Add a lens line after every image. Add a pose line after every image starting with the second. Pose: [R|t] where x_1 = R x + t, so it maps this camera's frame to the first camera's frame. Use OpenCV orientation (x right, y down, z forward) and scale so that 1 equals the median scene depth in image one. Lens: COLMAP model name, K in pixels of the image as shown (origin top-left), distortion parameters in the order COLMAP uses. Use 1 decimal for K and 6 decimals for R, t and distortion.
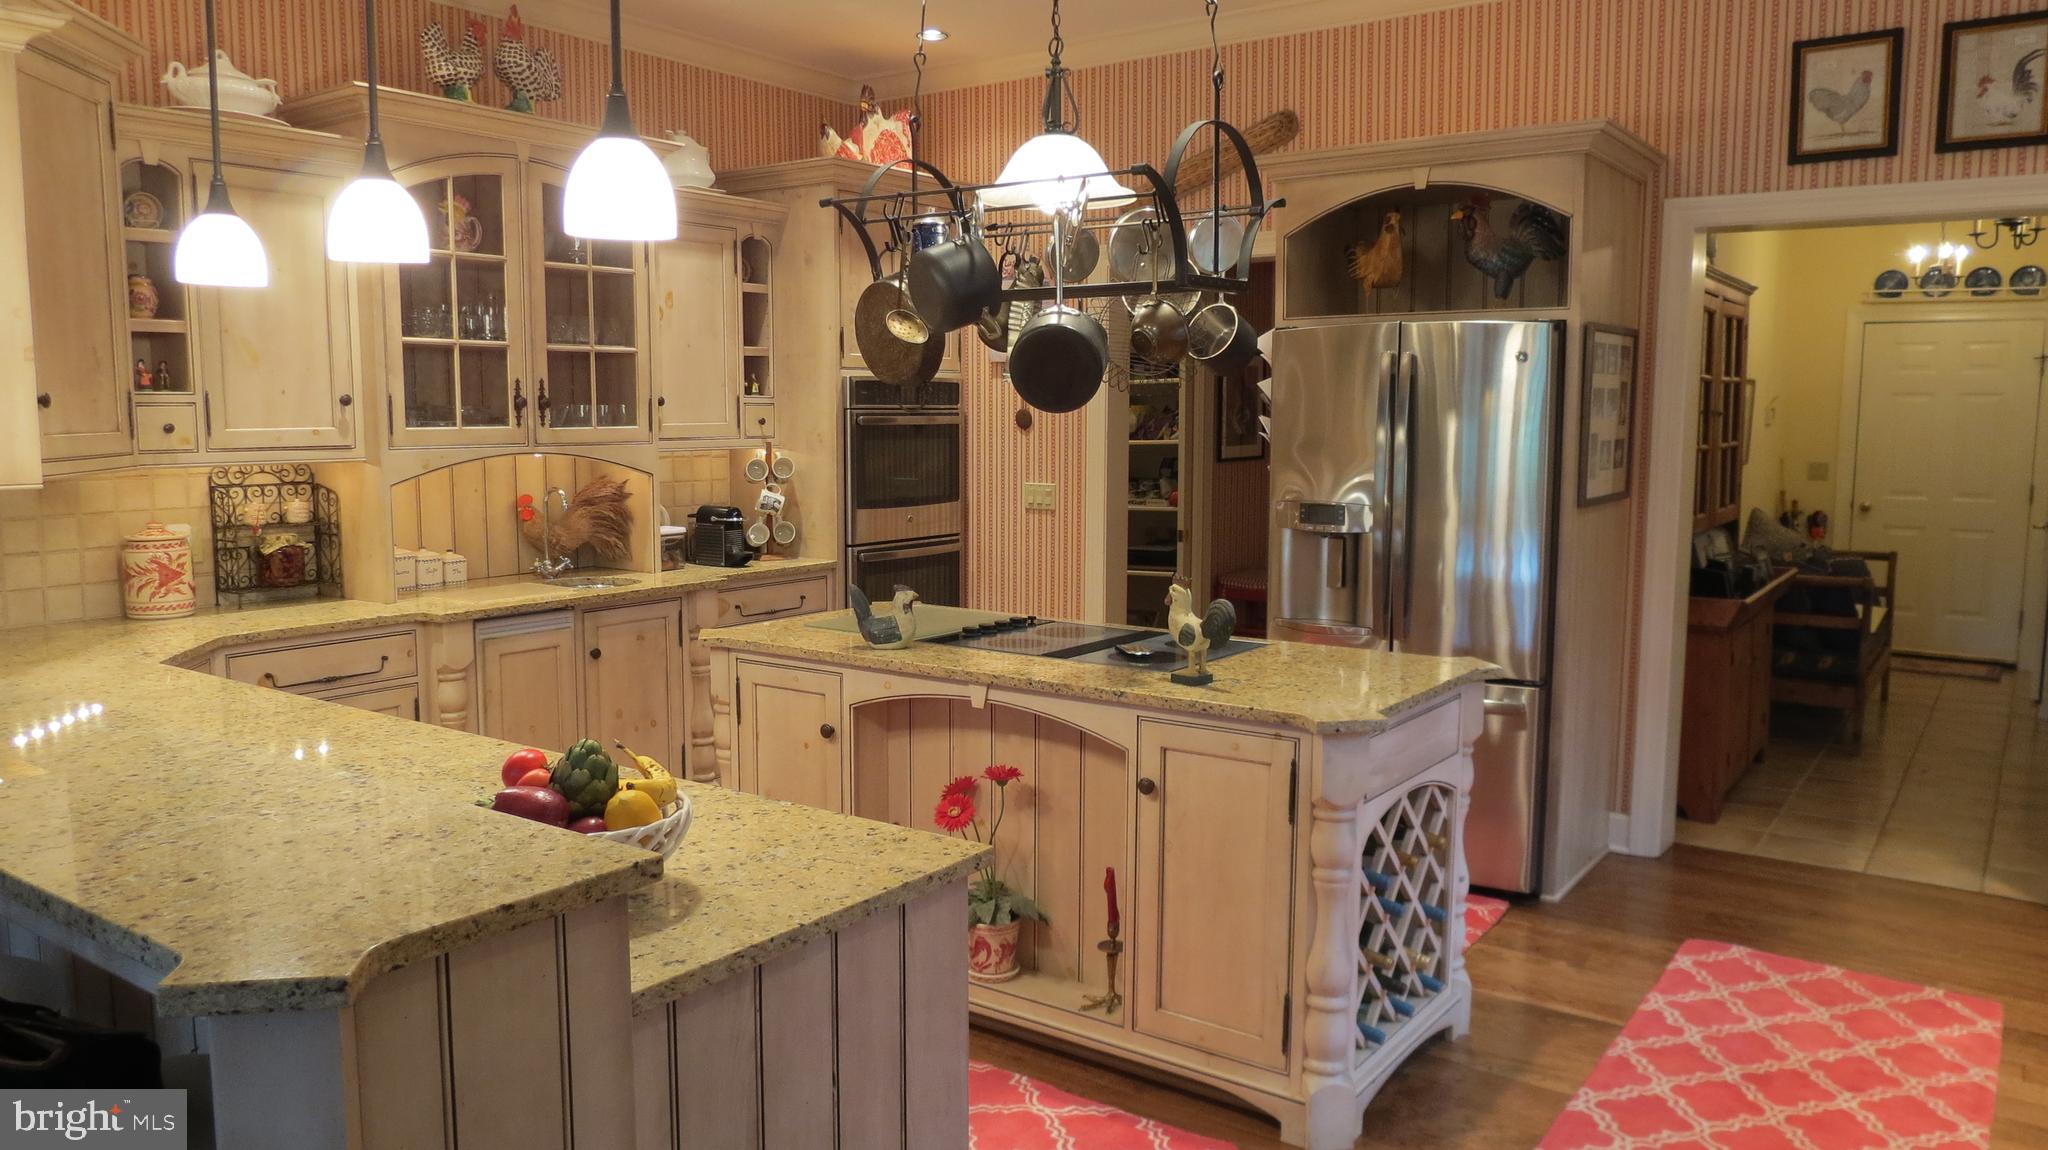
lens RADIAL K [[1471.0, 0, 1032.7], [0, 1471.0, 568.4], [0, 0, 1]] dist [-0.025050, 0.013689]
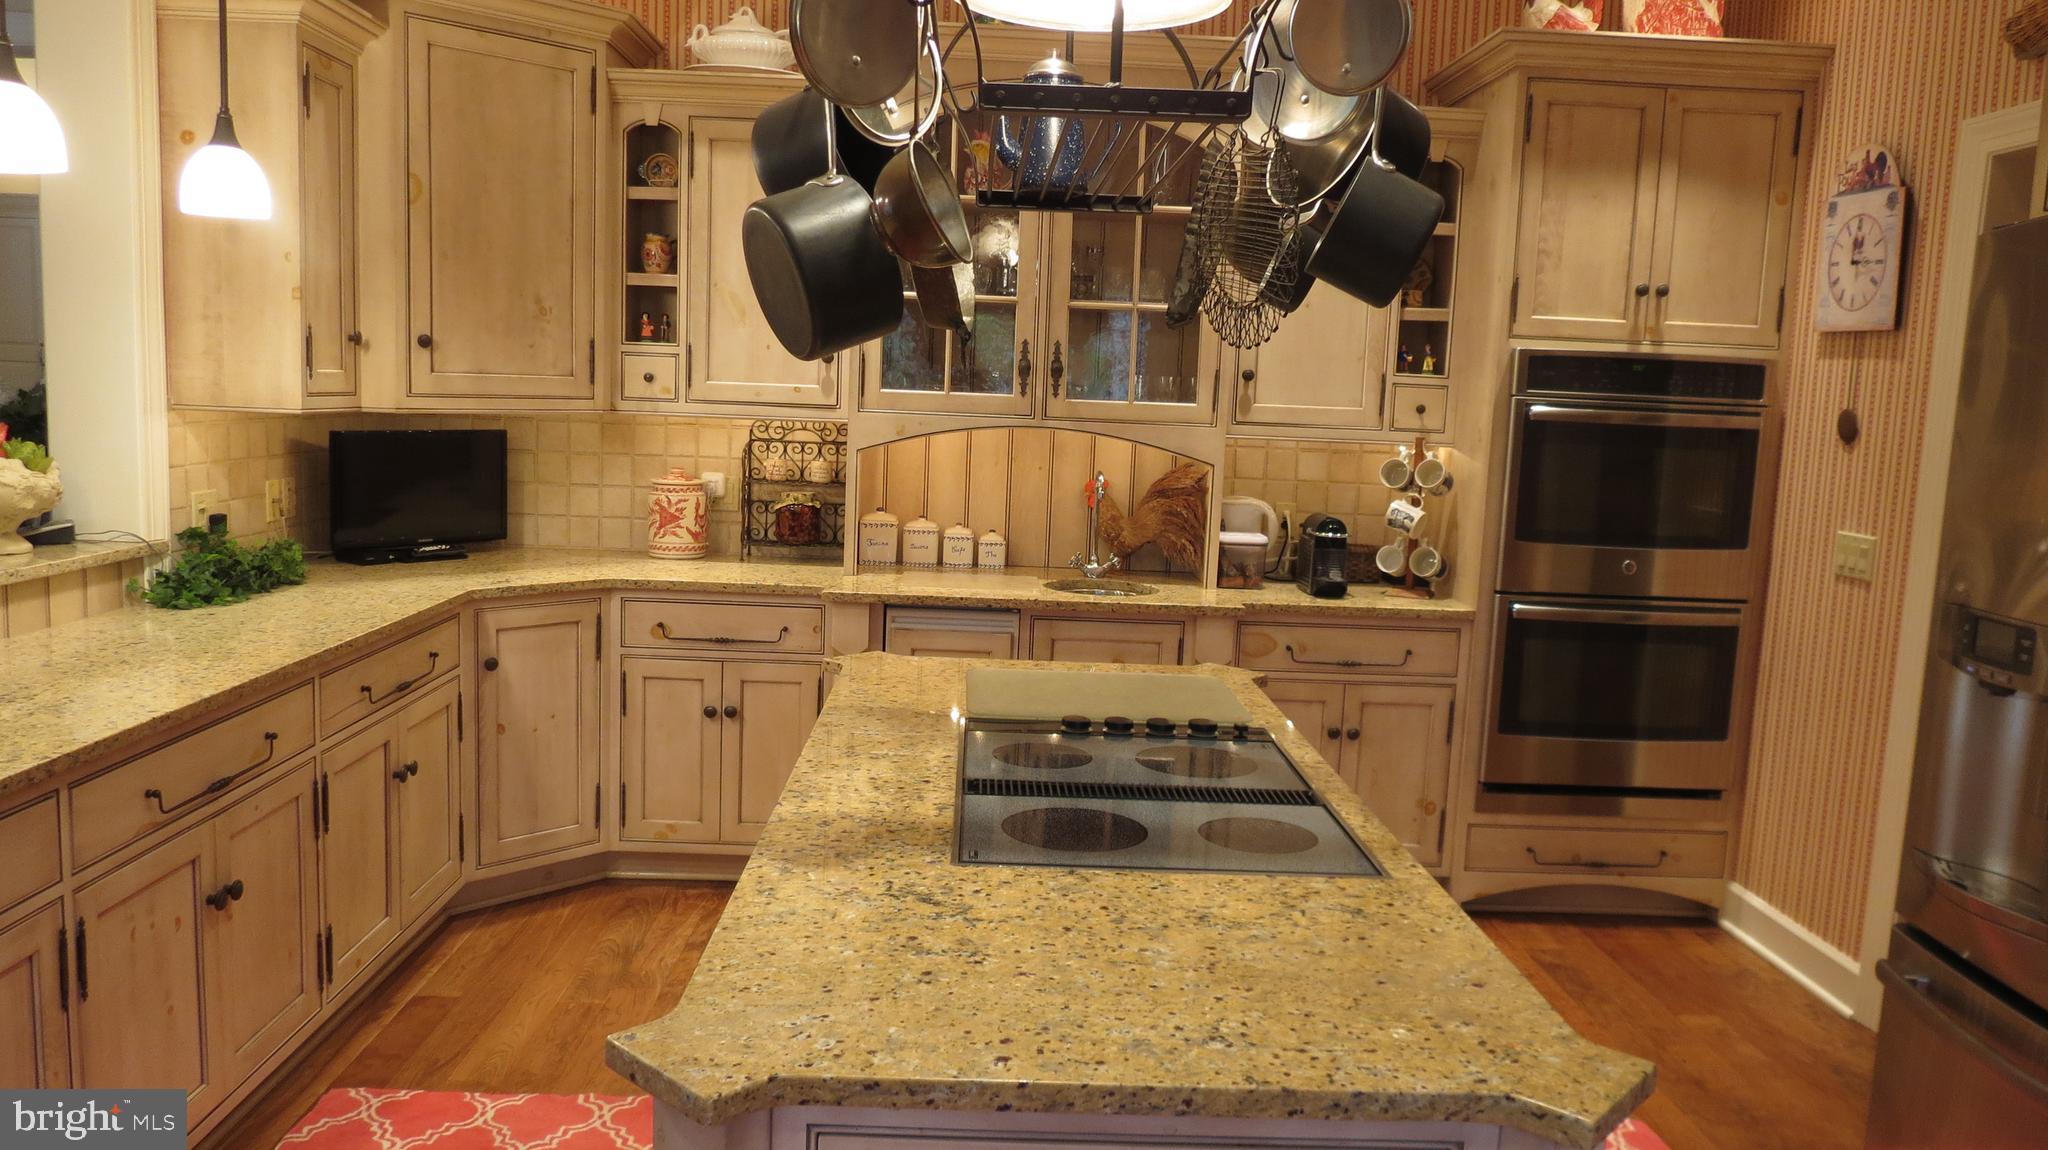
lens RADIAL K [[1471.0, 0, 1026.4], [0, 1471.0, 573.7], [0, 0, 1]] dist [-0.025050, 0.013689]
pose [[0.602573, 0.126387, -0.787992, 0.350081], [-0.127072, 0.989978, 0.061612, -0.046471], [0.787882, 0.063006, 0.612595, 0.478809]]
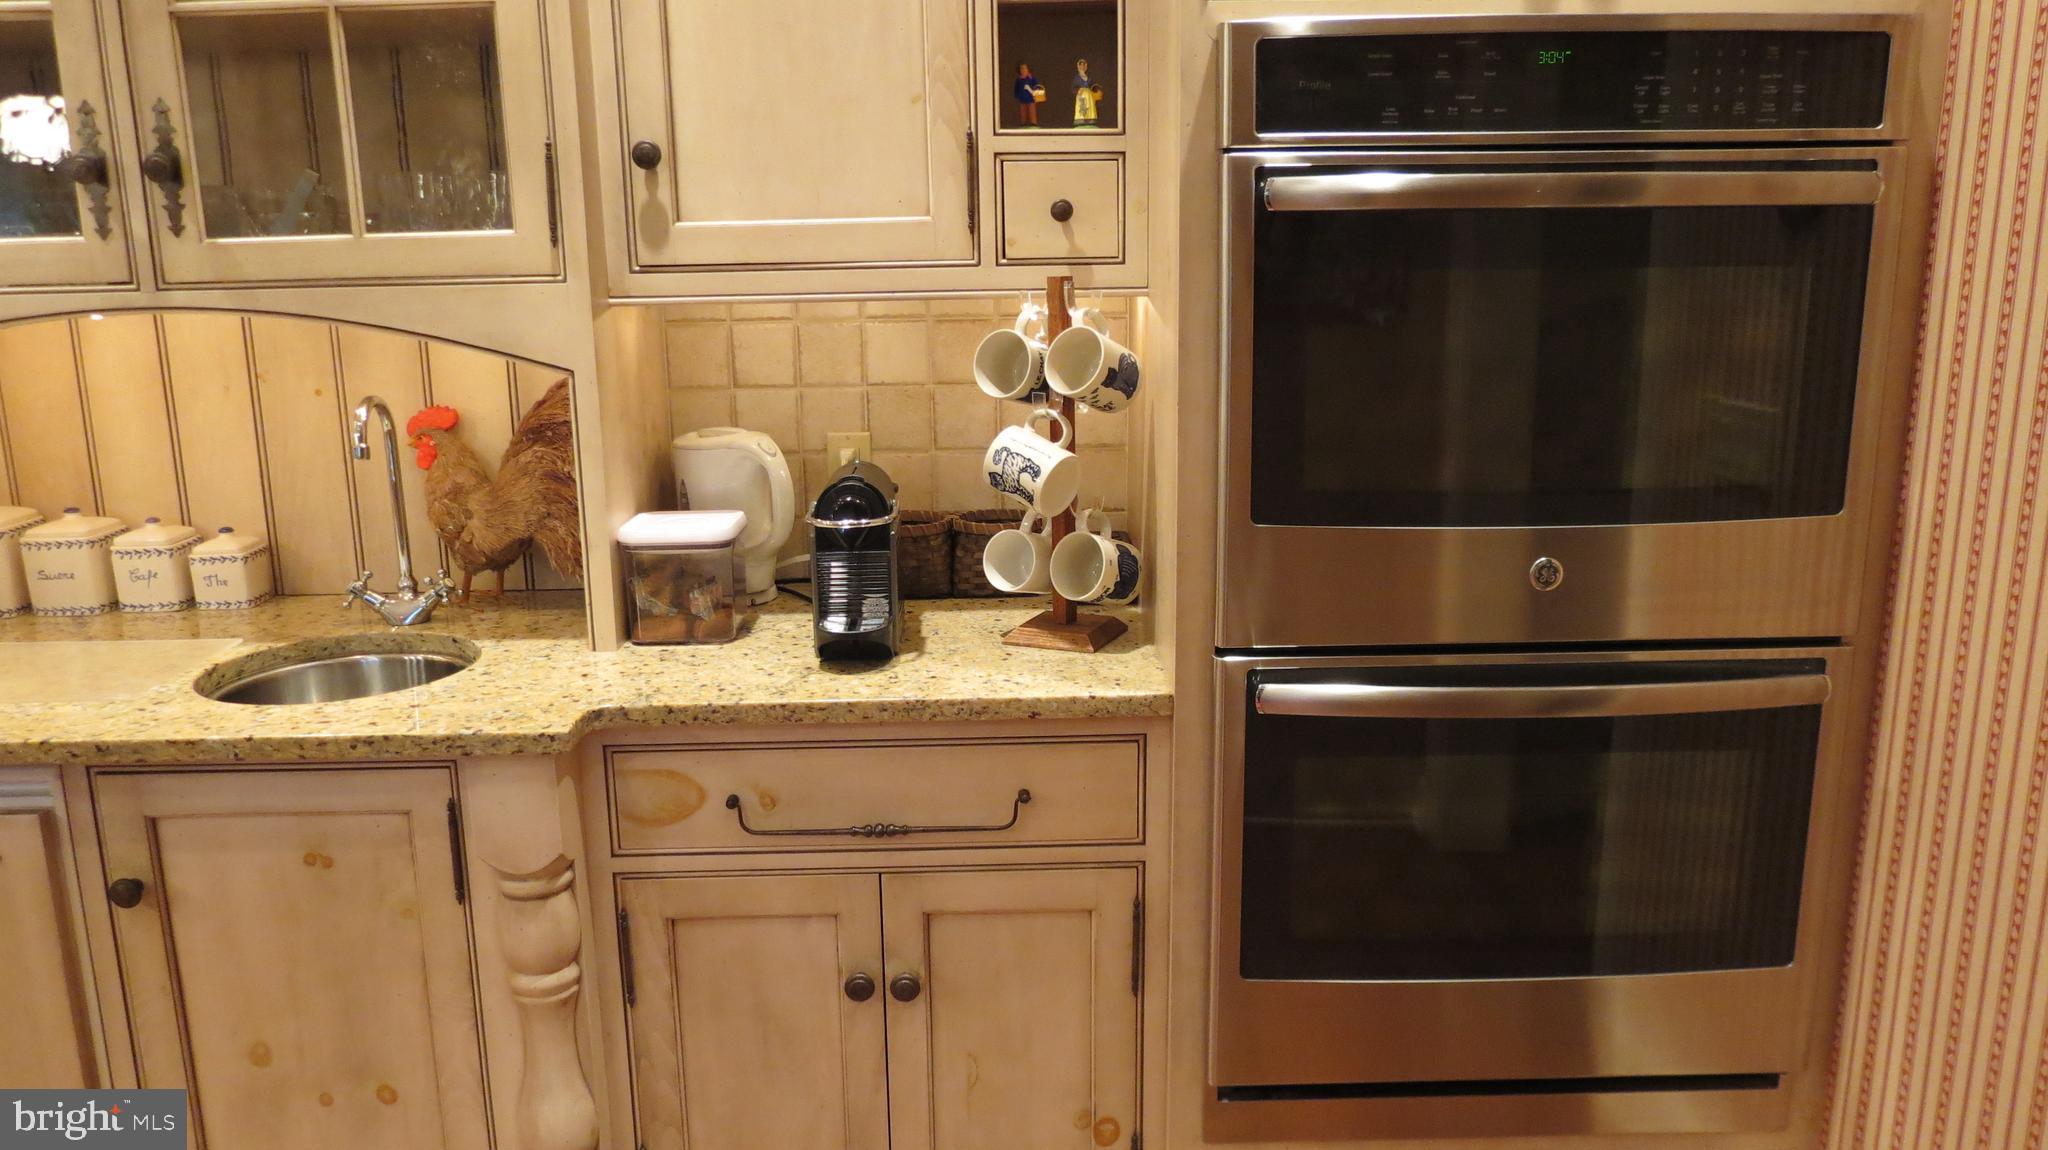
lens RADIAL K [[1471.0, 0, 1025.3], [0, 1471.0, 573.4], [0, 0, 1]] dist [-0.025050, 0.013689]
pose [[0.584629, 0.164765, -0.794394, 0.092269], [-0.070009, 0.985754, 0.152933, -0.085695], [0.808275, -0.033794, 0.587835, 0.973931]]
